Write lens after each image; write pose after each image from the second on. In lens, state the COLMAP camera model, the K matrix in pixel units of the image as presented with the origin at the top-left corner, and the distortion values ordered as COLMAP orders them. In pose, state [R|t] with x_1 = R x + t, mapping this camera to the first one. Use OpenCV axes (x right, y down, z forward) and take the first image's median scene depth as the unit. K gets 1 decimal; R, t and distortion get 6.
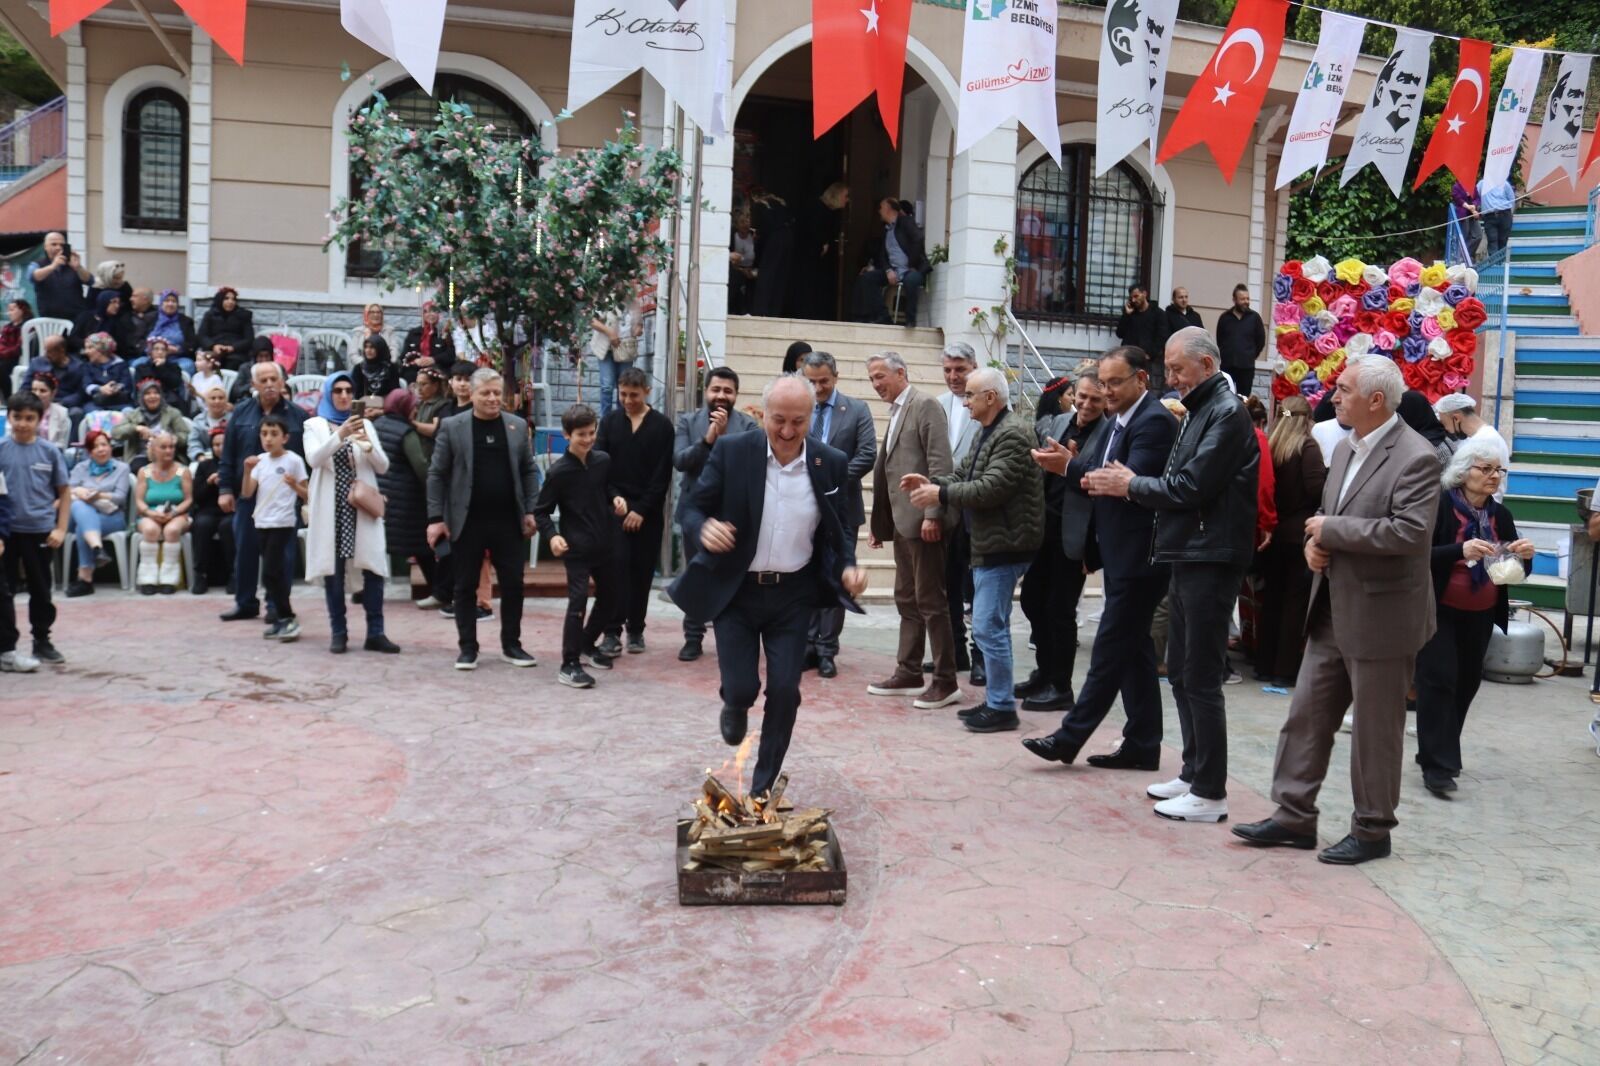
lens RADIAL K [[1334.8, 0, 767.4], [0, 1334.8, 553.6], [0, 0, 1]] dist [-0.171814, 0.177692]
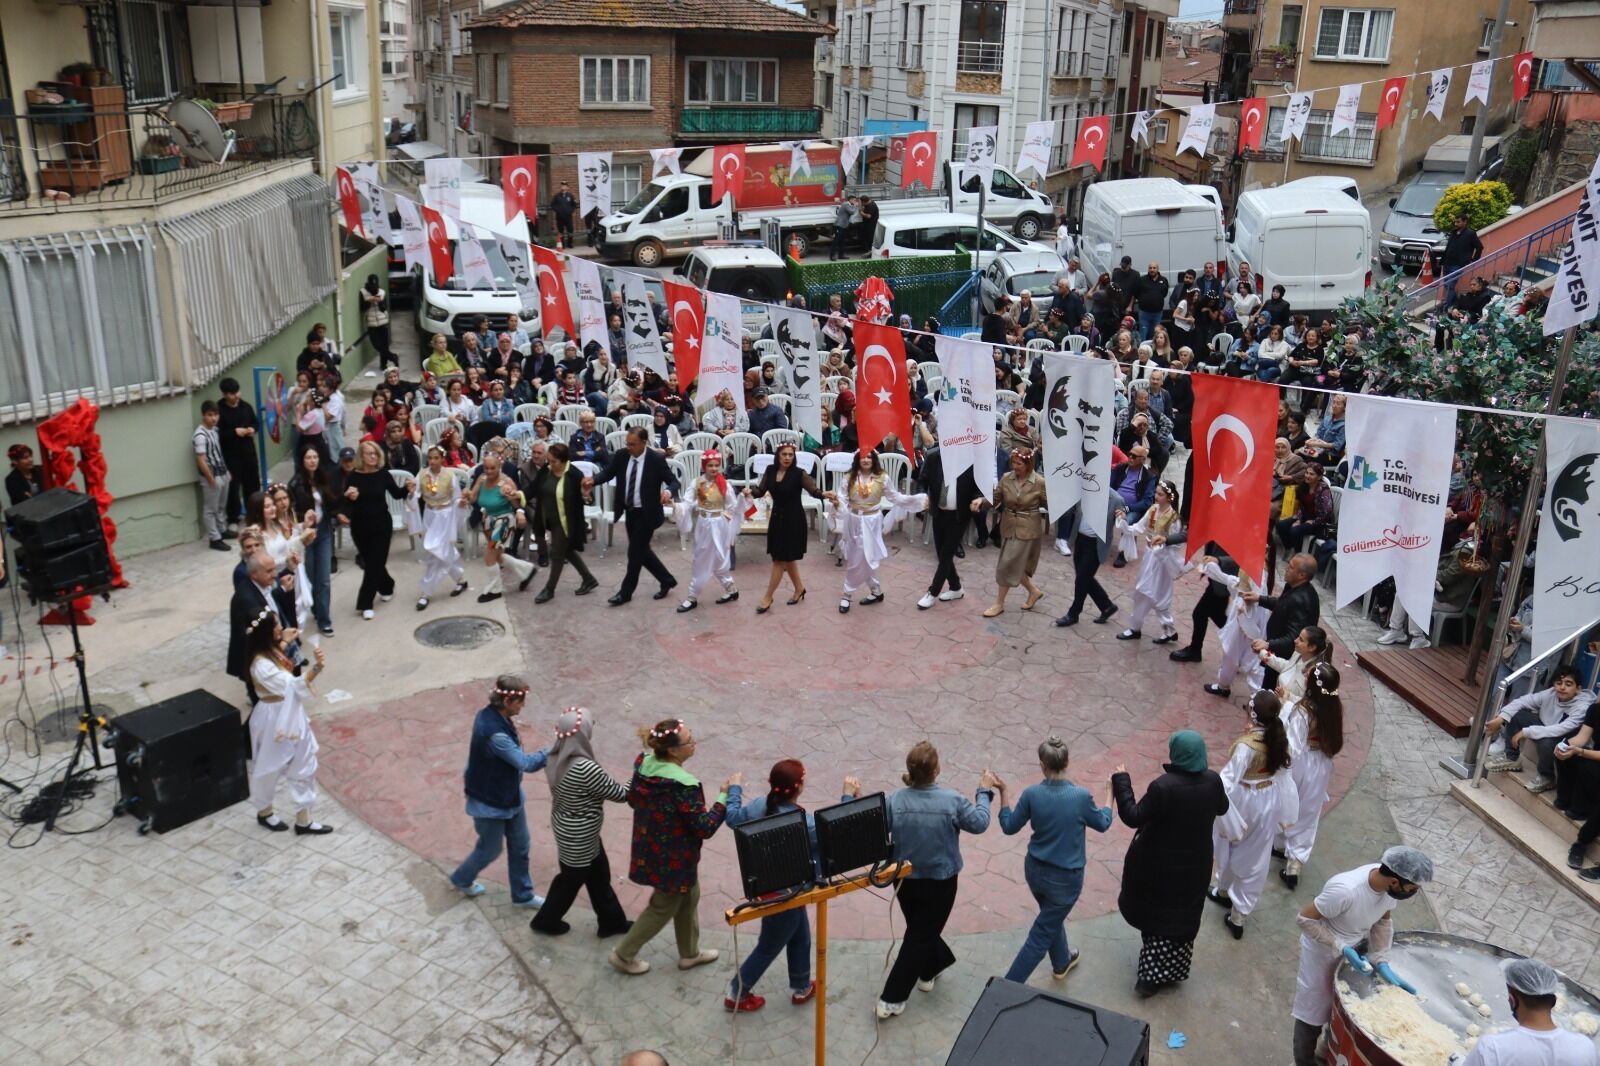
lens RADIAL K [[1329.4, 0, 783.1], [0, 1329.4, 552.2], [0, 0, 1]] dist [-0.176469, 0.164357]
pose [[-0.096033, 0.319750, -0.942623, 0.932219], [-0.141357, 0.933021, 0.330894, -0.403183], [0.985290, 0.165023, -0.044401, 0.501016]]
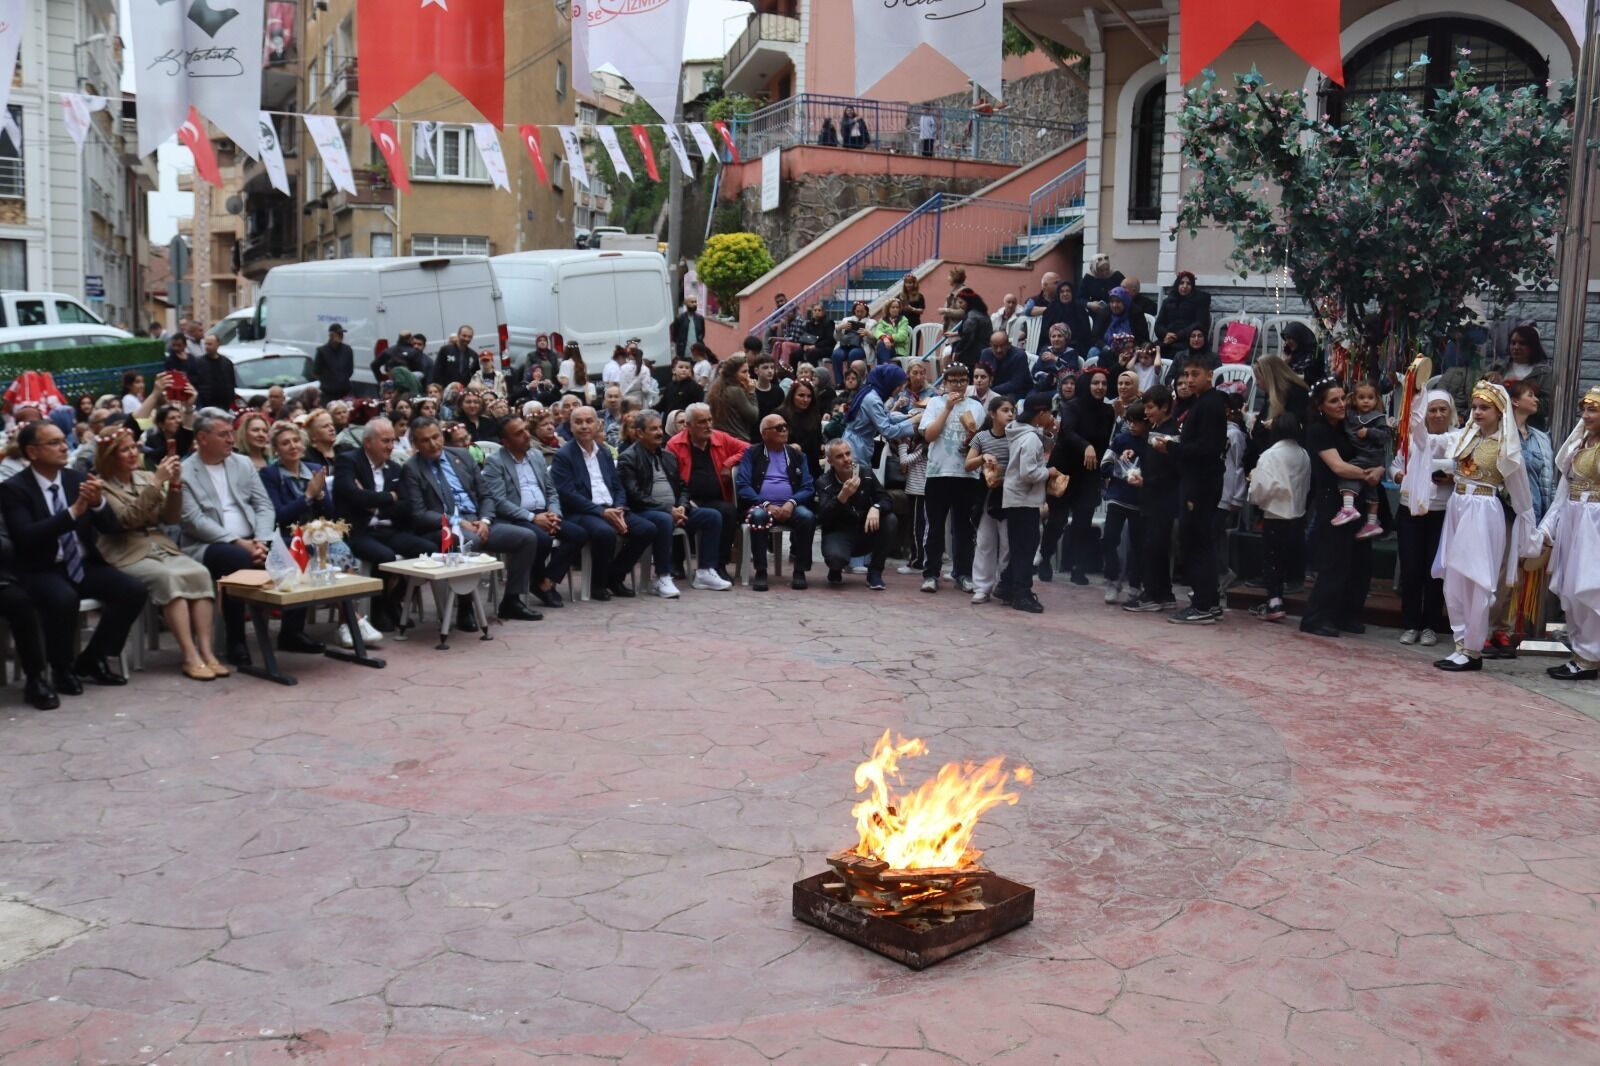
lens RADIAL K [[1410.7, 0, 767.1], [0, 1410.7, 530.9], [0, 0, 1]] dist [-0.136219, 0.123904]
pose [[0.618615, 0.082136, -0.781389, 0.299096], [-0.089437, 0.995418, 0.033828, -0.023927], [0.780587, 0.048958, 0.623127, 0.129723]]
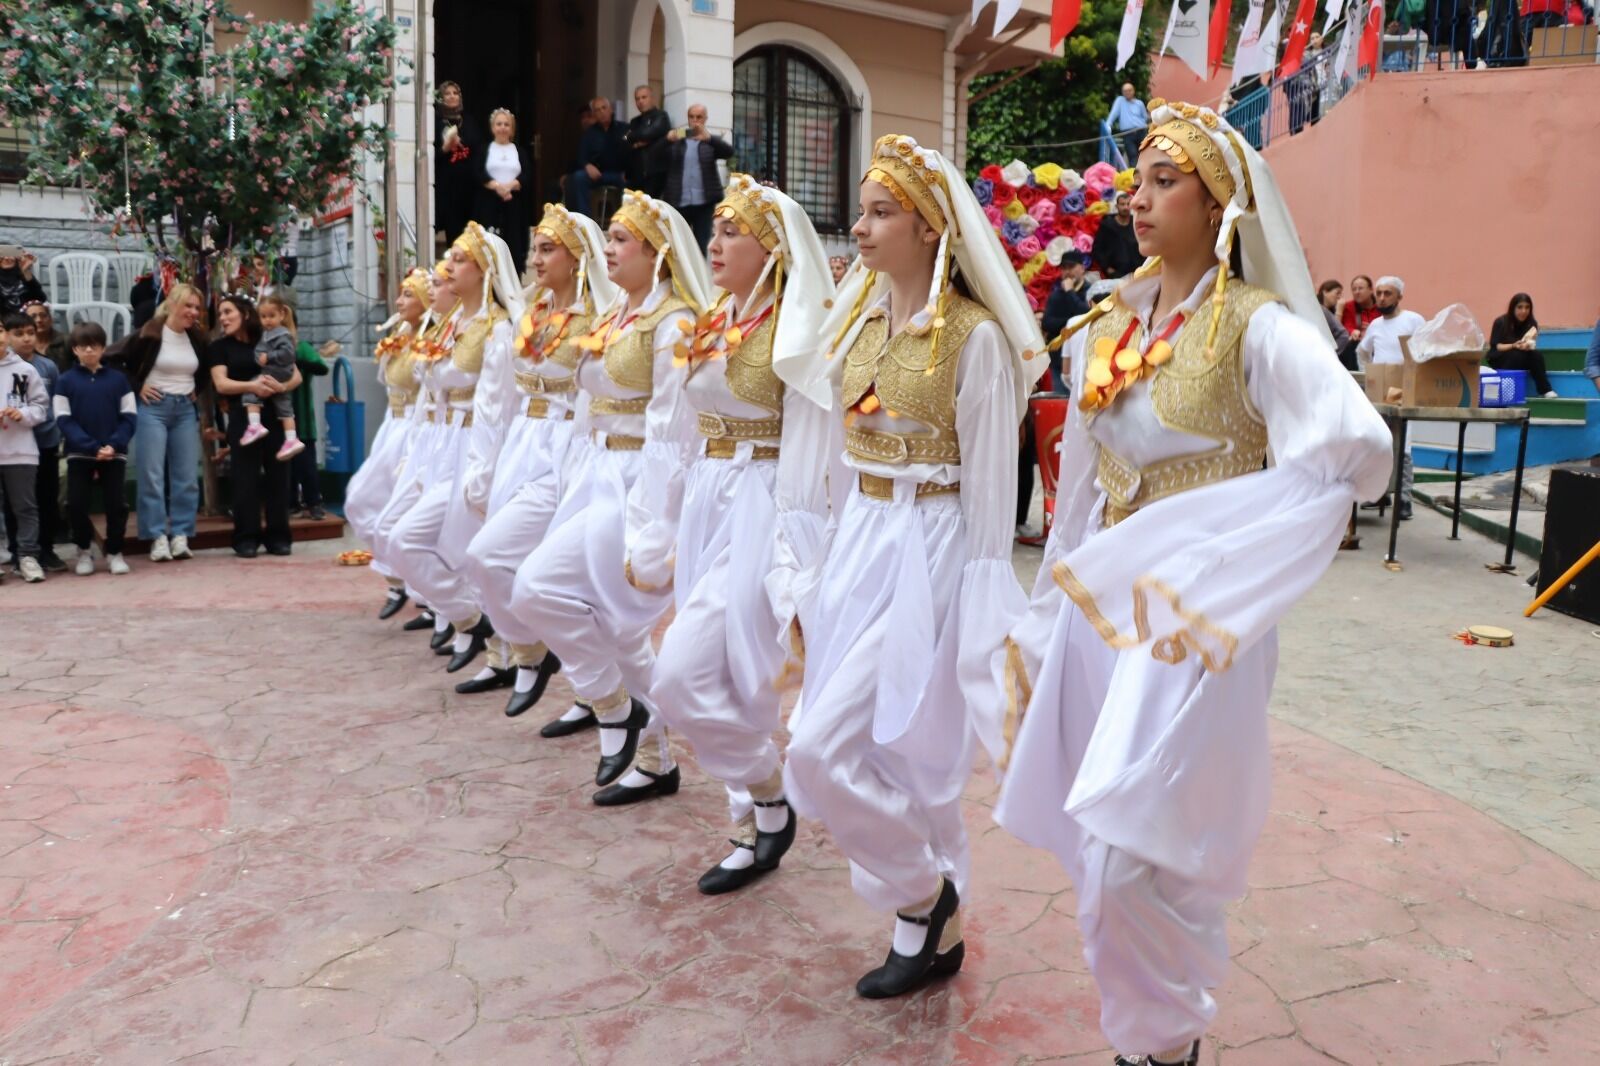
lens RADIAL K [[1324.5, 0, 779.9], [0, 1324.5, 556.2], [0, 0, 1]] dist [-0.180111, 0.161499]
pose [[0.955660, -0.071363, 0.285695, -0.092074], [0.056775, 0.996640, 0.059031, 0.010762], [-0.288948, -0.040194, 0.956501, 0.106899]]
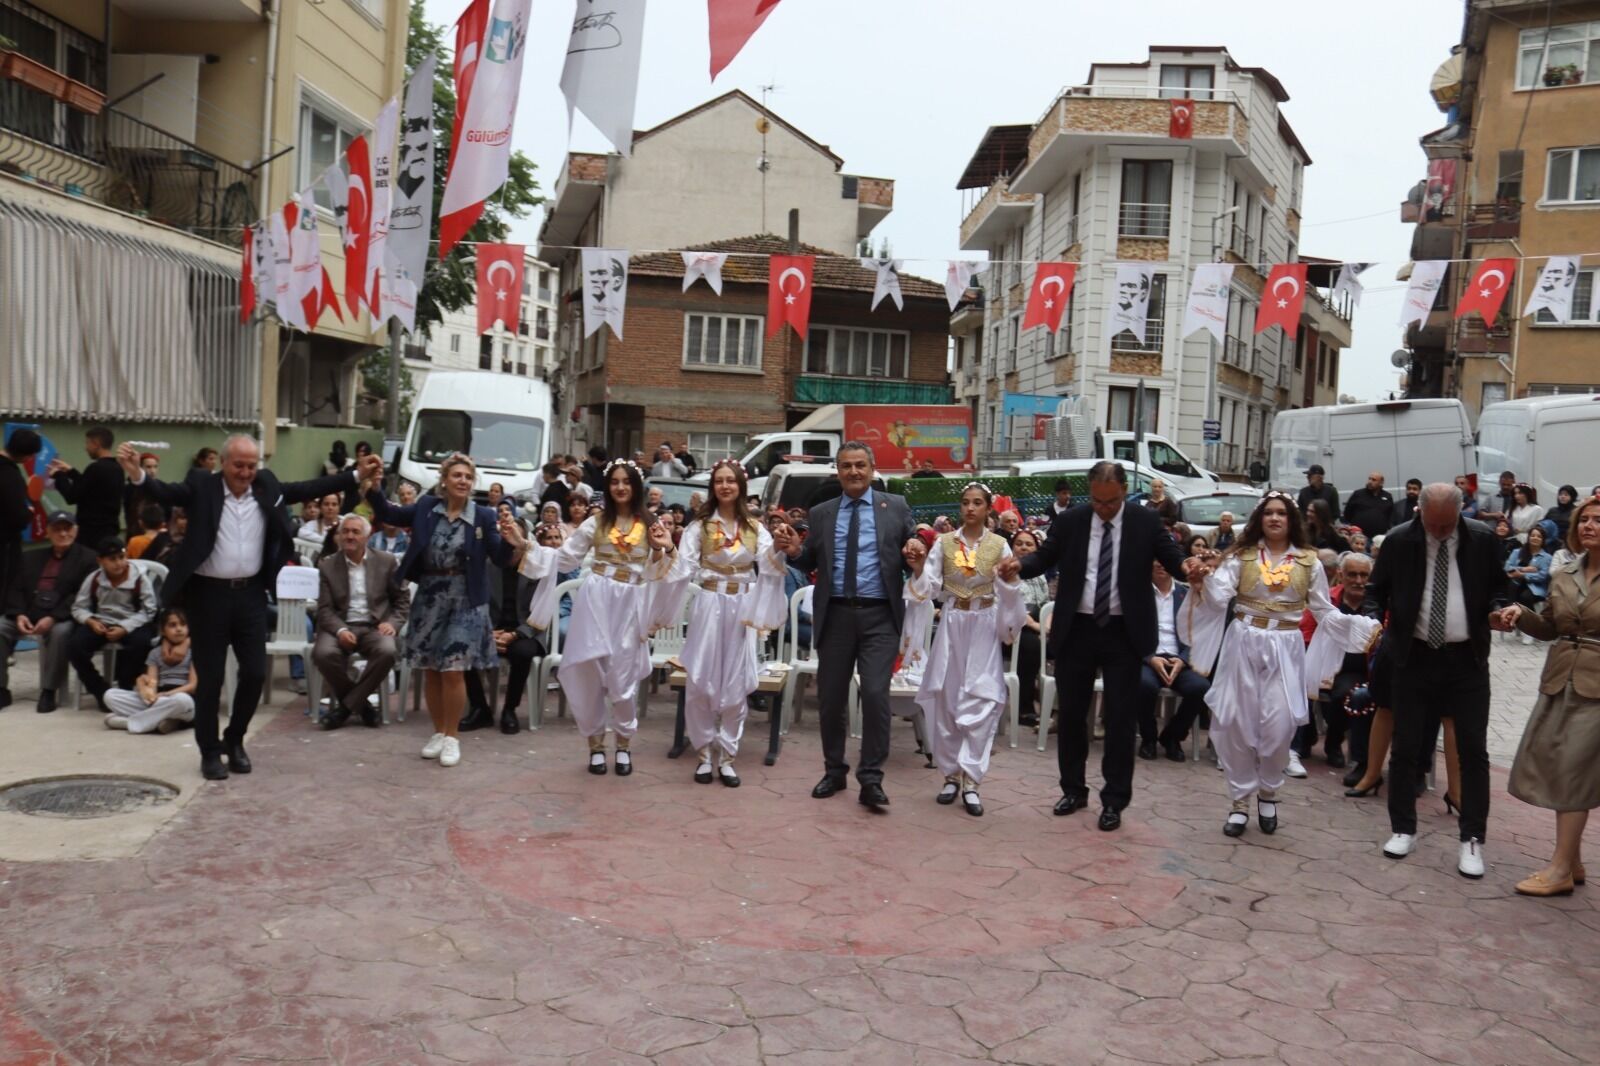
lens RADIAL K [[1329.4, 0, 783.1], [0, 1329.4, 552.2], [0, 0, 1]] dist [-0.176469, 0.164357]
pose [[-0.215056, 0.029544, -0.976155, 0.310780], [-0.169514, 0.983241, 0.067104, -0.076950], [0.961778, 0.179903, -0.206443, 0.585619]]
